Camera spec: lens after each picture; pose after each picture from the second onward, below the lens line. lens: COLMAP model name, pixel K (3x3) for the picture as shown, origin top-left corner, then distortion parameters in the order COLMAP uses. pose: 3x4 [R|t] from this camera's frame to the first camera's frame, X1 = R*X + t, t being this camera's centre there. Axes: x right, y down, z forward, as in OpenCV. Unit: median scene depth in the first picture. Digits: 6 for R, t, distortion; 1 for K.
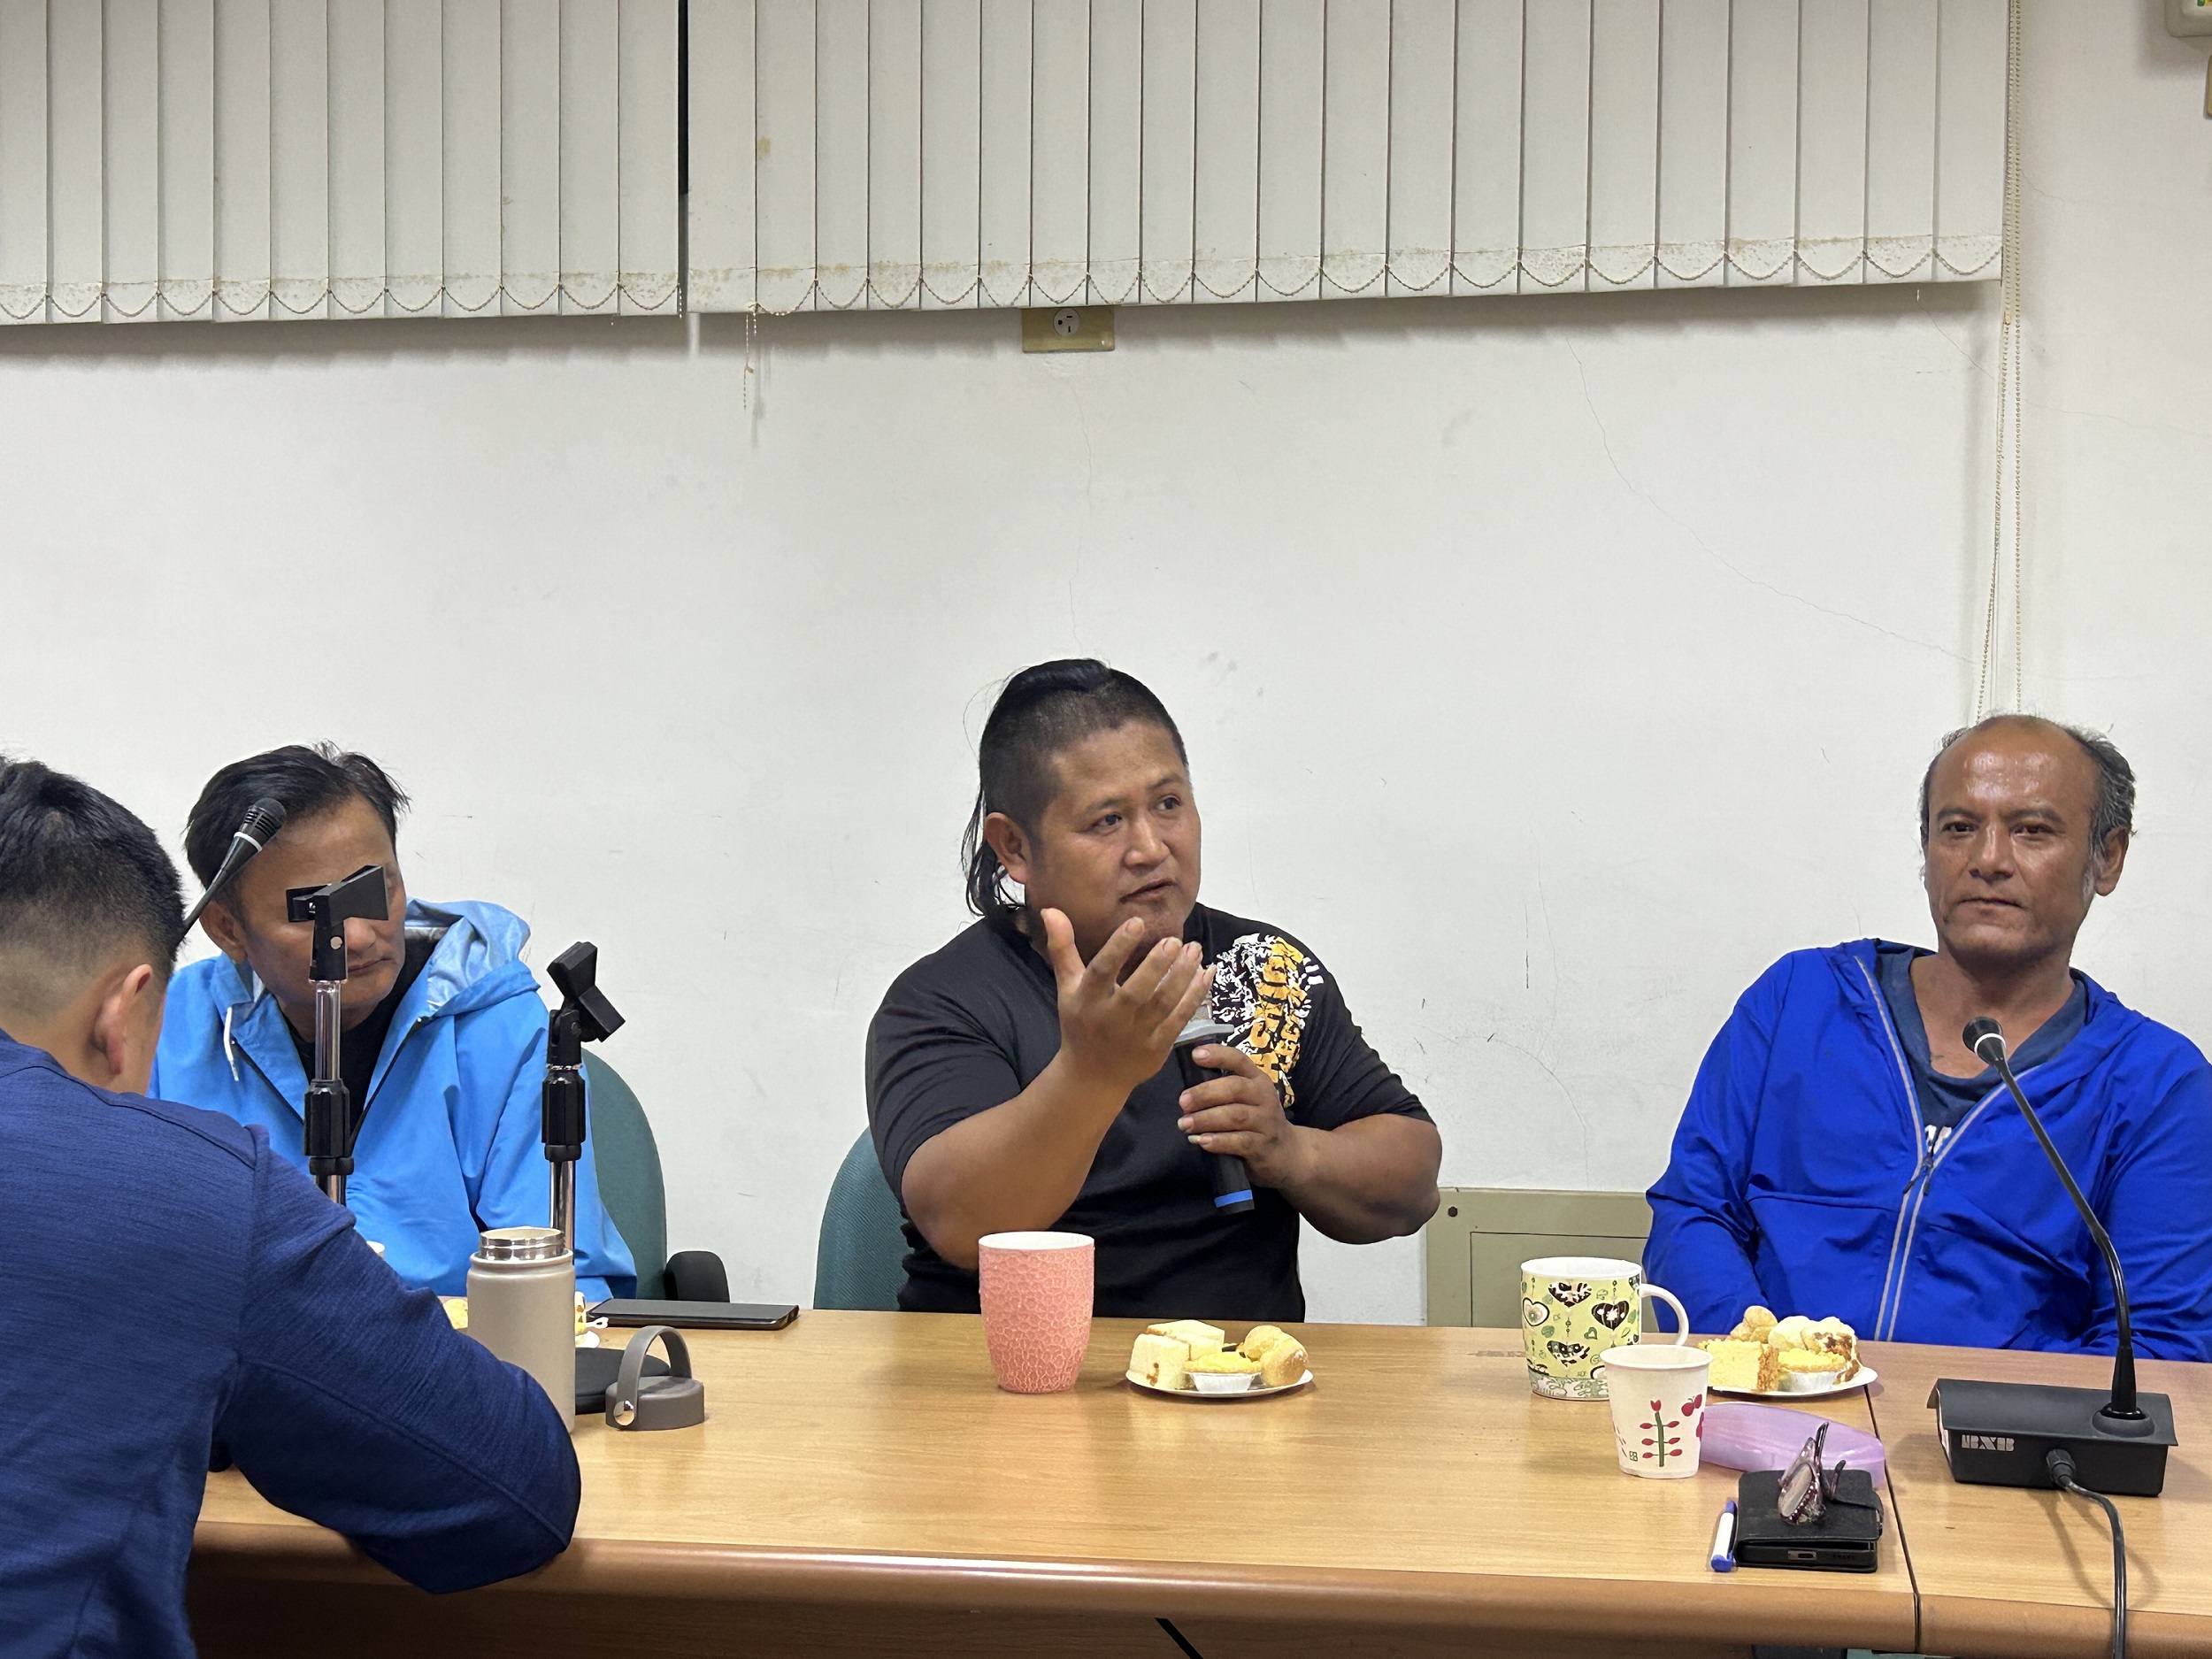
lens RADIAL K [[3104.3, 0, 1105.3], [0, 3104.3, 817.9], [0, 0, 1]] dist [0.102882, 0.000000]
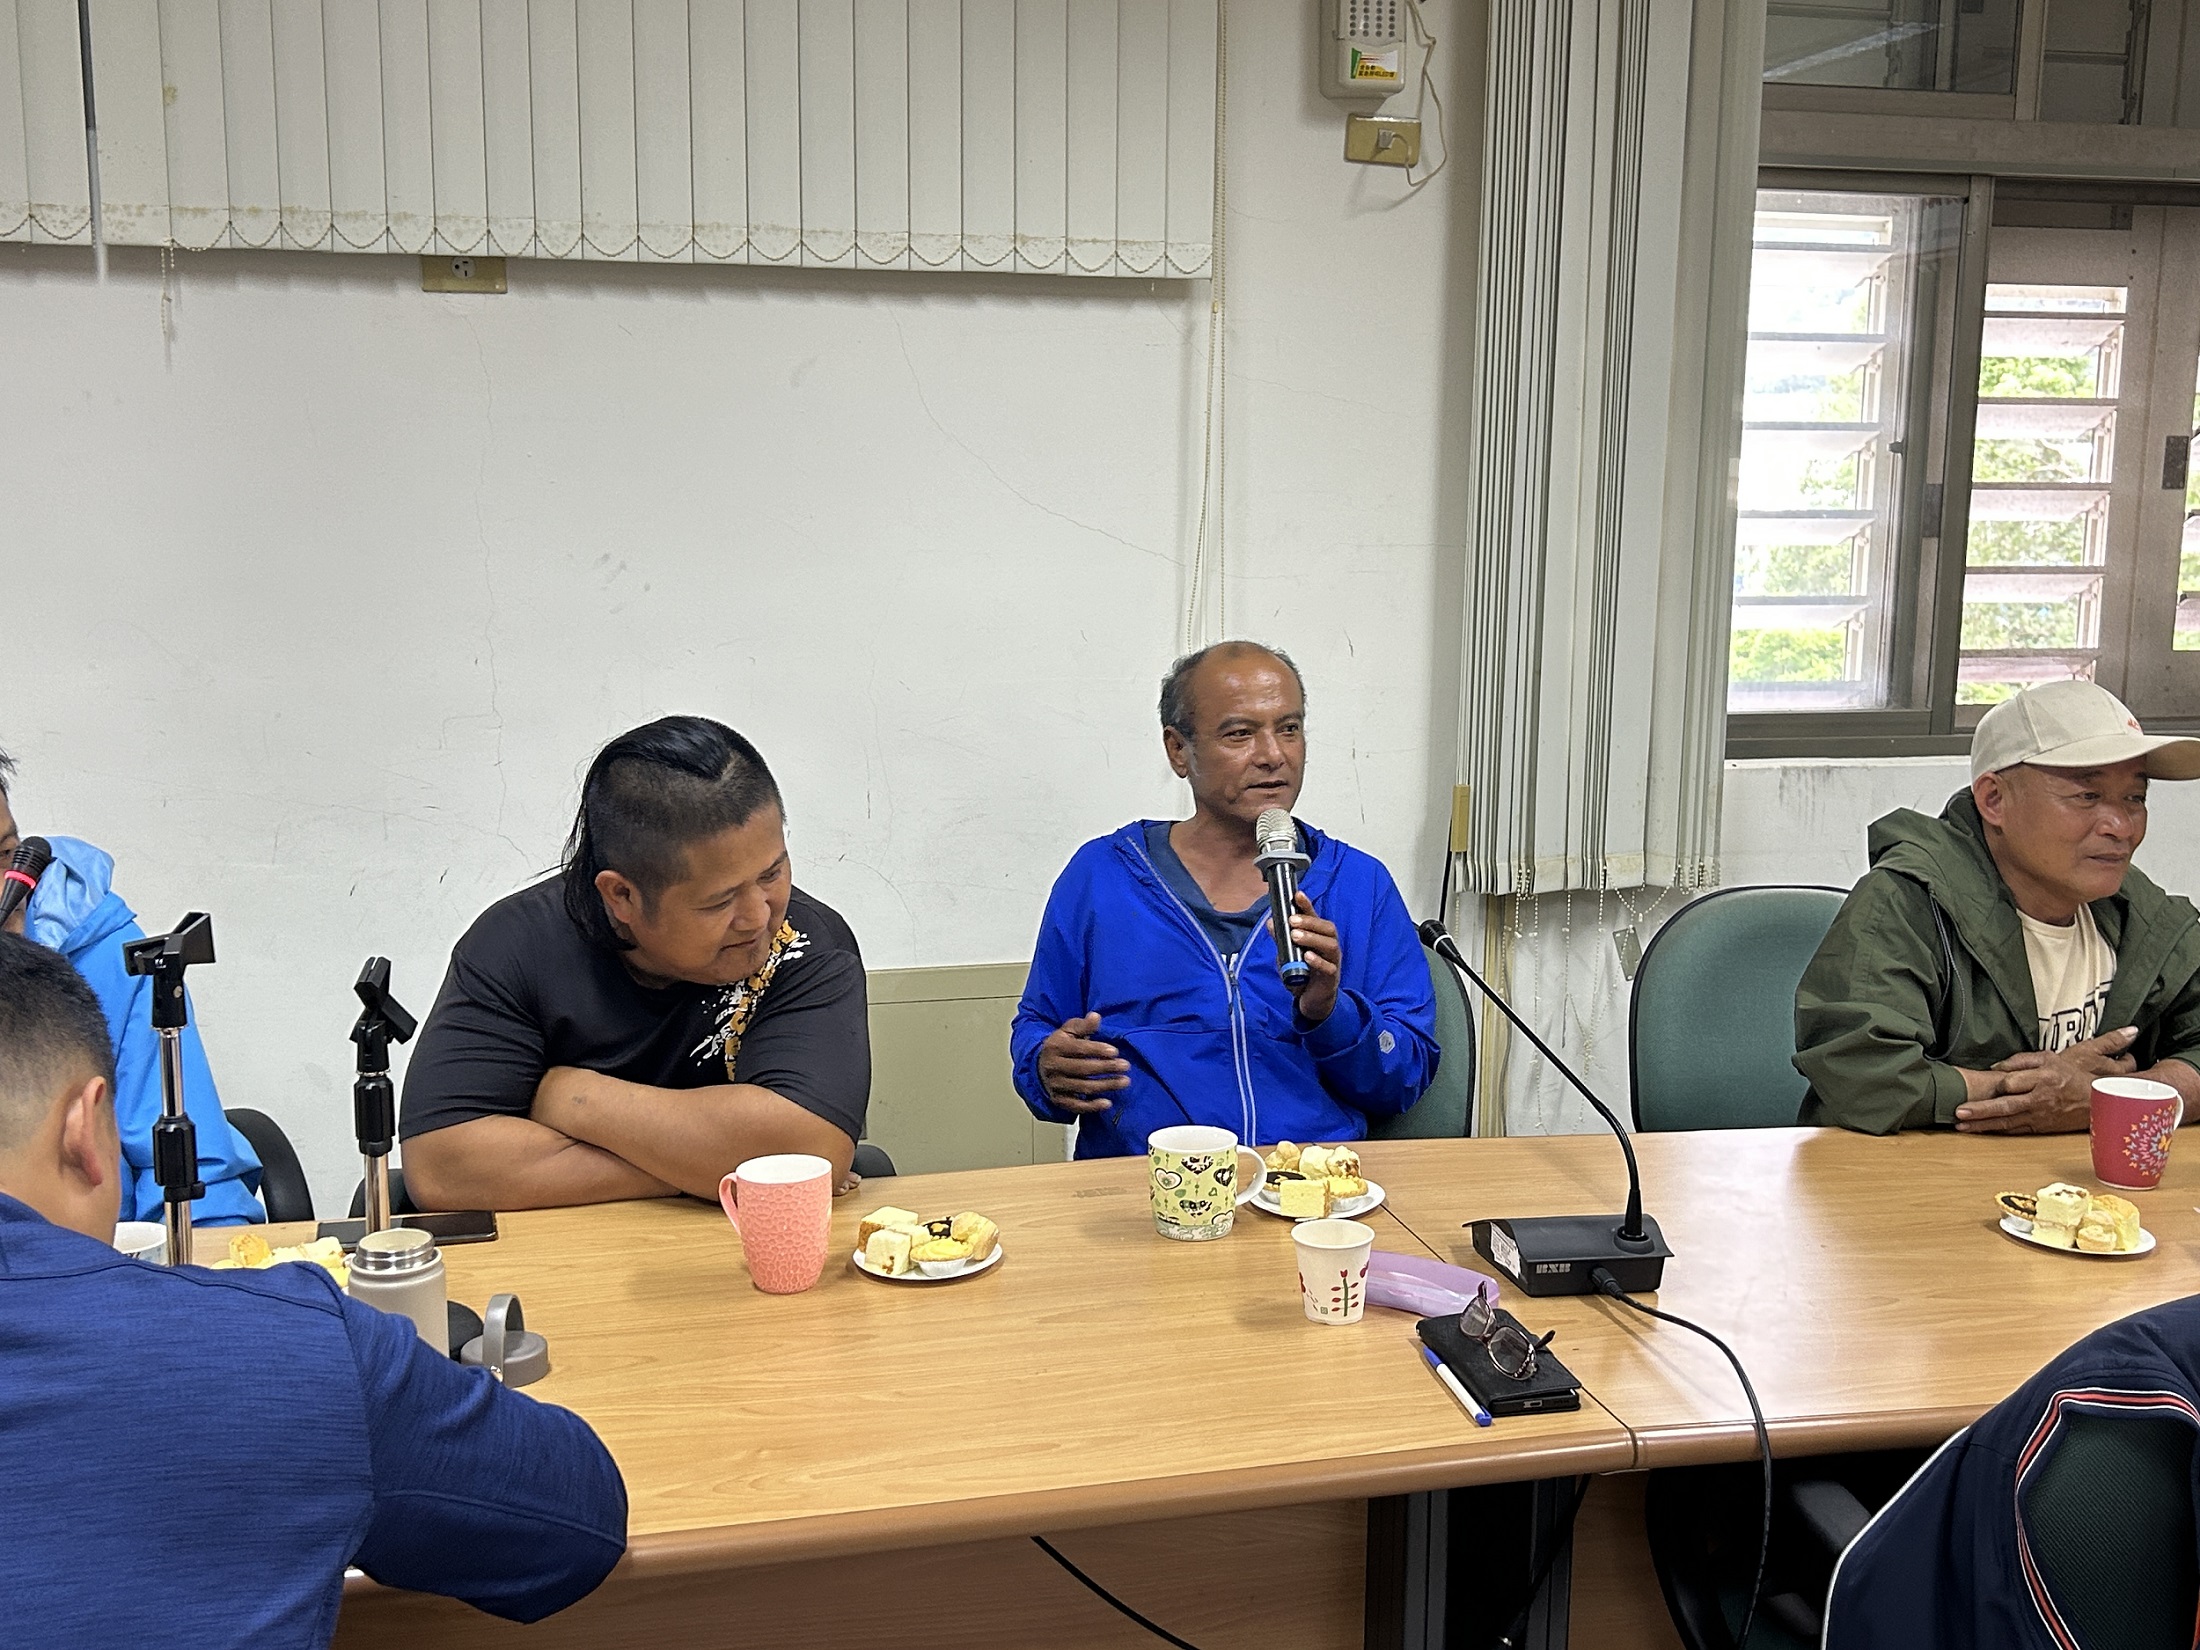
lens RADIAL K [[2277.6, 0, 1077.4], [0, 2277.6, 827.4], [0, 0, 1]] dist [0.018695, 0.000000]
pose [[0.908432, -0.065610, 0.412852, -0.182617], [0.003882, 0.988888, 0.148611, -0.083945], [-0.418015, -0.133400, 0.898592, 0.115146]]
